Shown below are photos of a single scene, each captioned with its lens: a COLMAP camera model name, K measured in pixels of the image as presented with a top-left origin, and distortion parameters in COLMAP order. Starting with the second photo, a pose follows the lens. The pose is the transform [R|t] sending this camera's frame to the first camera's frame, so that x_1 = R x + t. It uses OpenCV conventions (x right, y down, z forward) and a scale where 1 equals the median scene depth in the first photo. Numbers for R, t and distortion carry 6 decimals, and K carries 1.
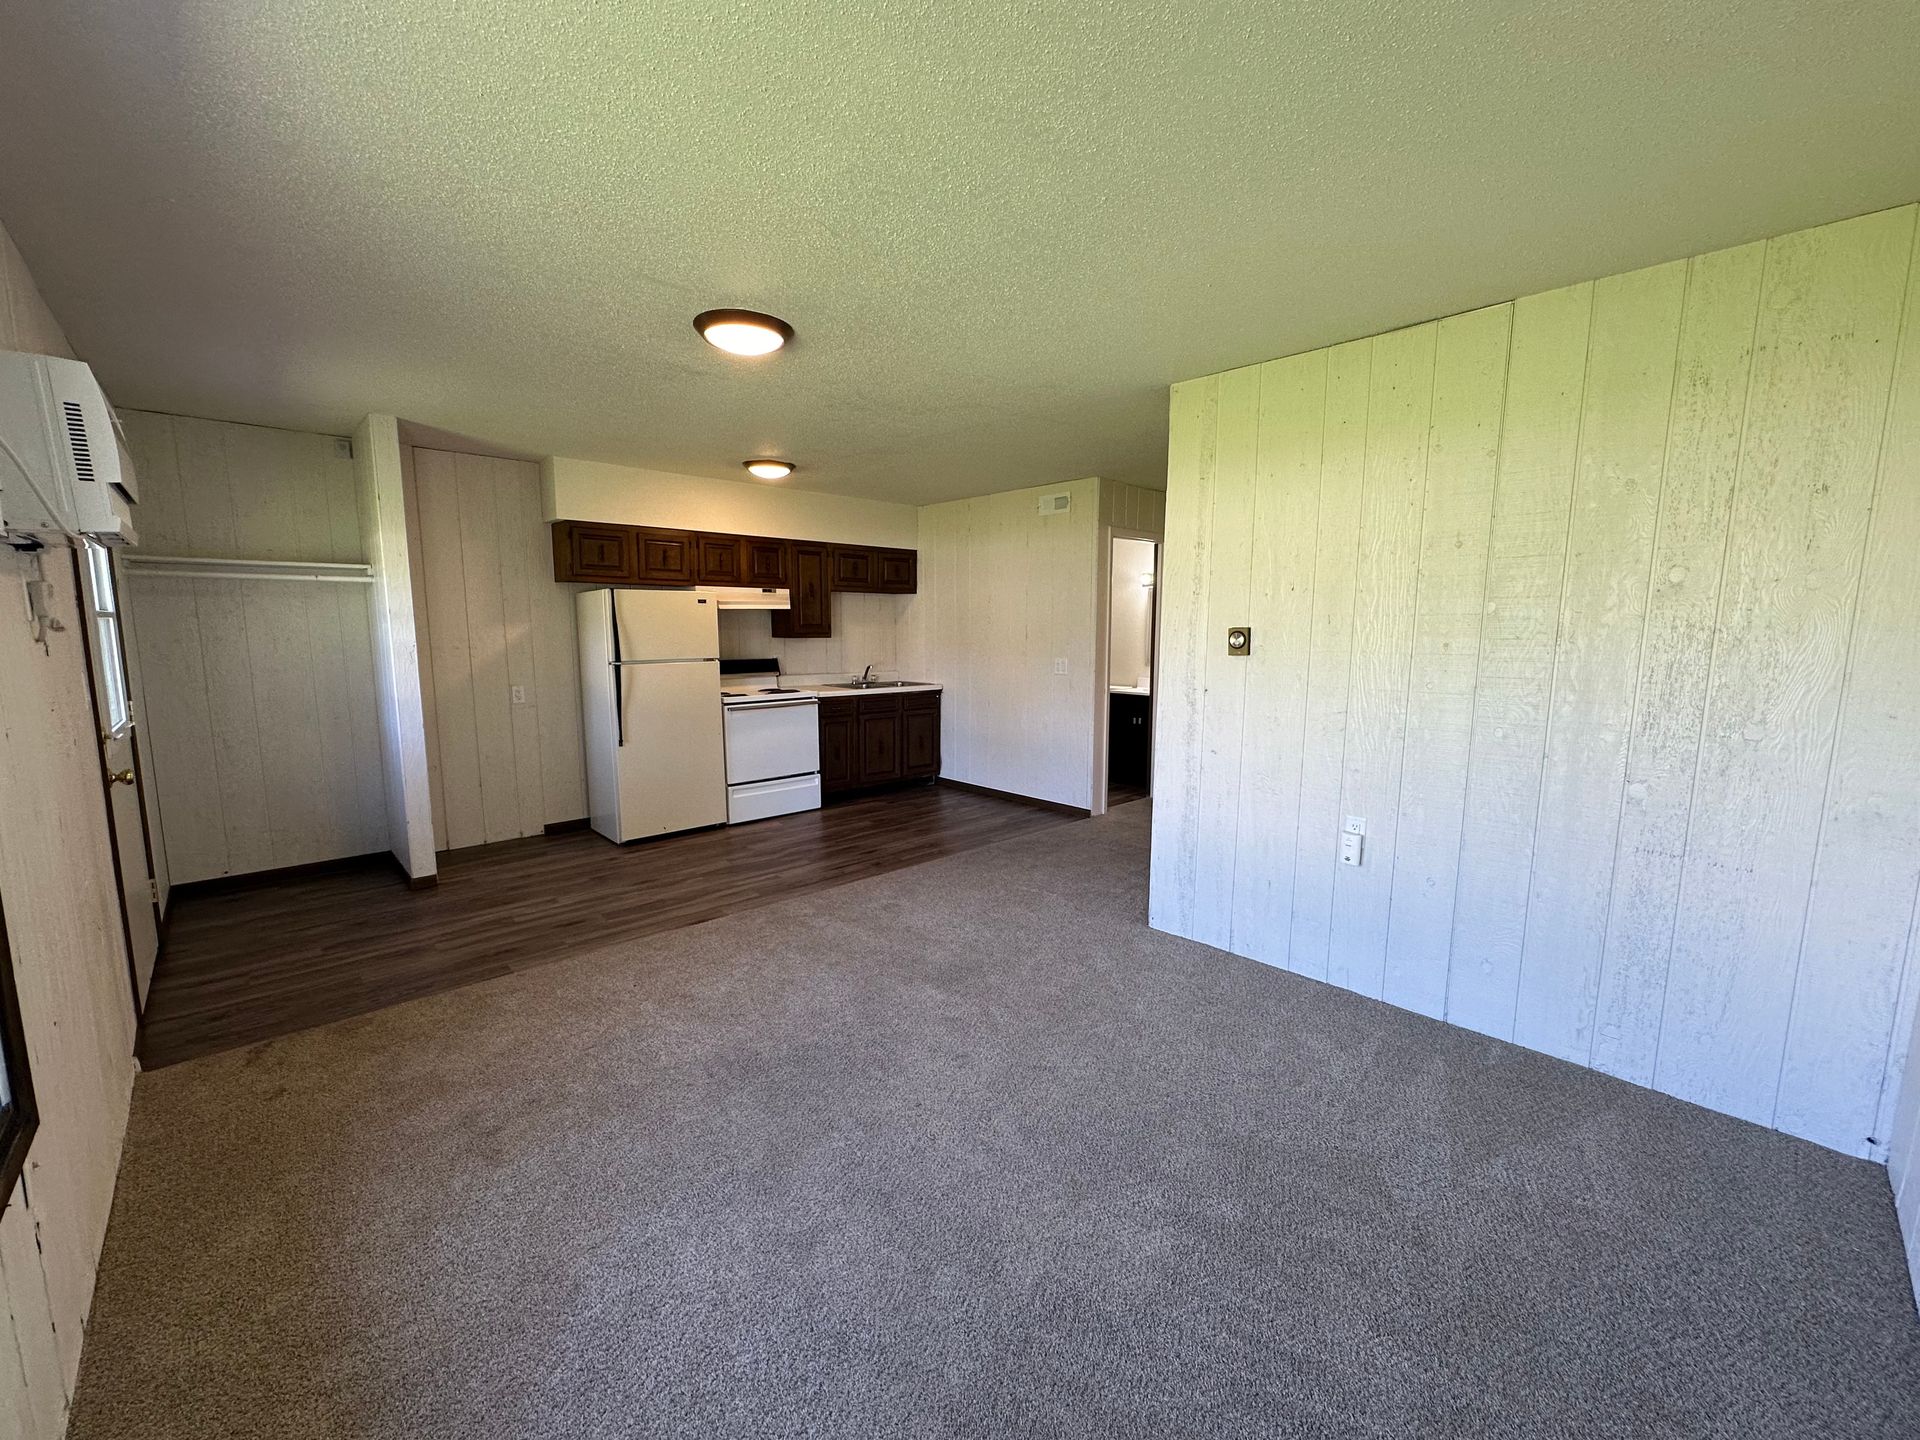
lens RADIAL K [[764.7, 0, 966.4], [0, 764.7, 720.4], [0, 0, 1]] dist [-0.002632, 0.000154]
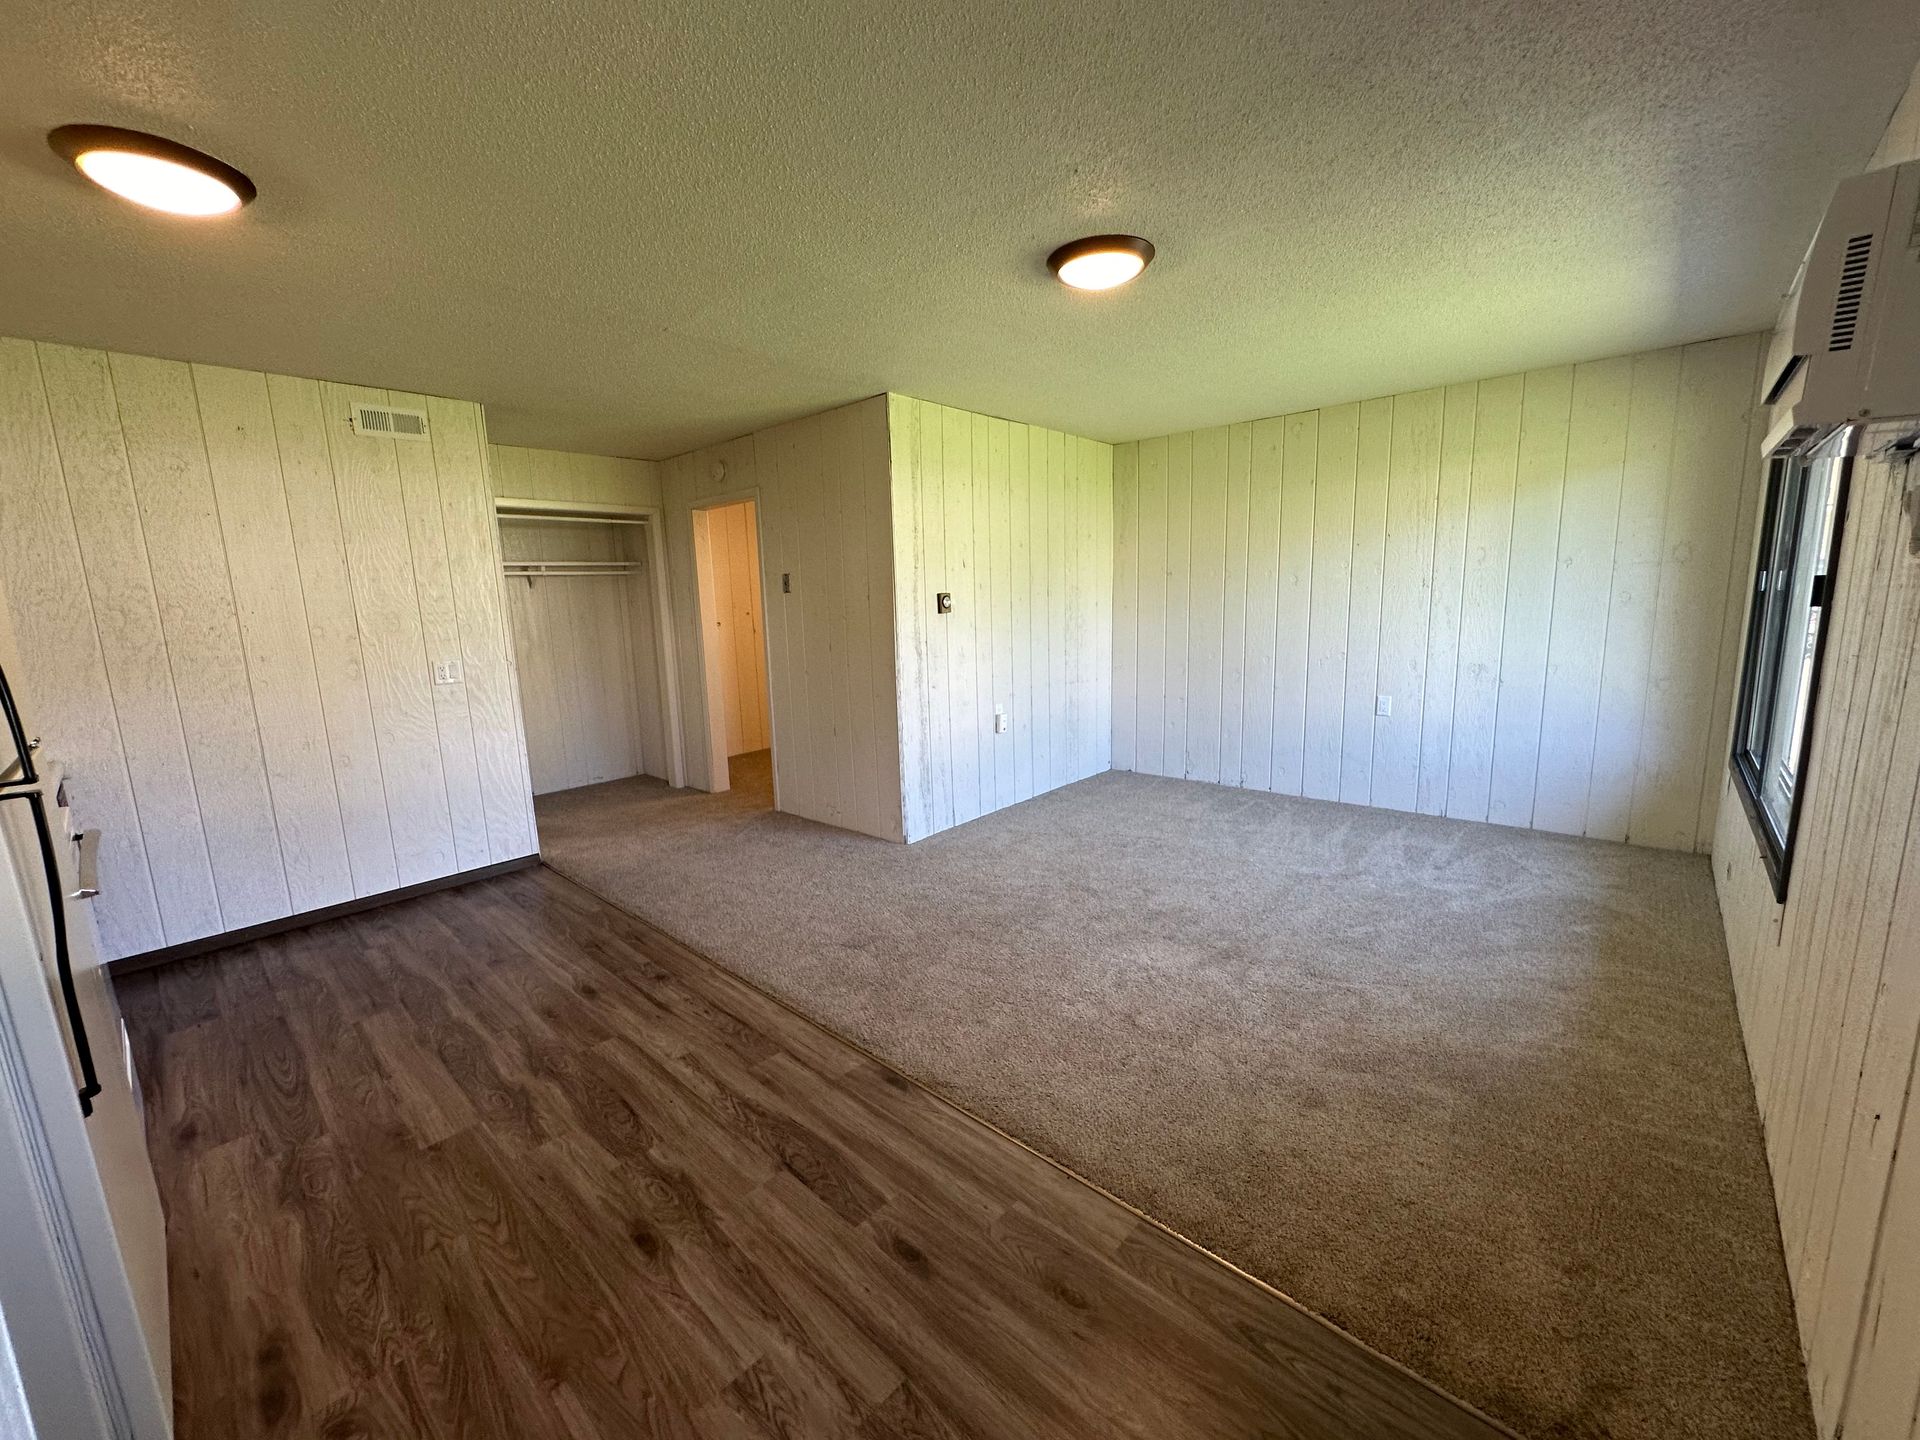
lens RADIAL K [[764.7, 0, 957.5], [0, 764.7, 723.3], [0, 0, 1]] dist [-0.002632, 0.000154]
pose [[-0.076083, -0.165877, 0.983207, -0.708928], [0.160747, 0.971126, 0.176278, -0.089682], [-0.984059, 0.171460, -0.047222, 0.727674]]
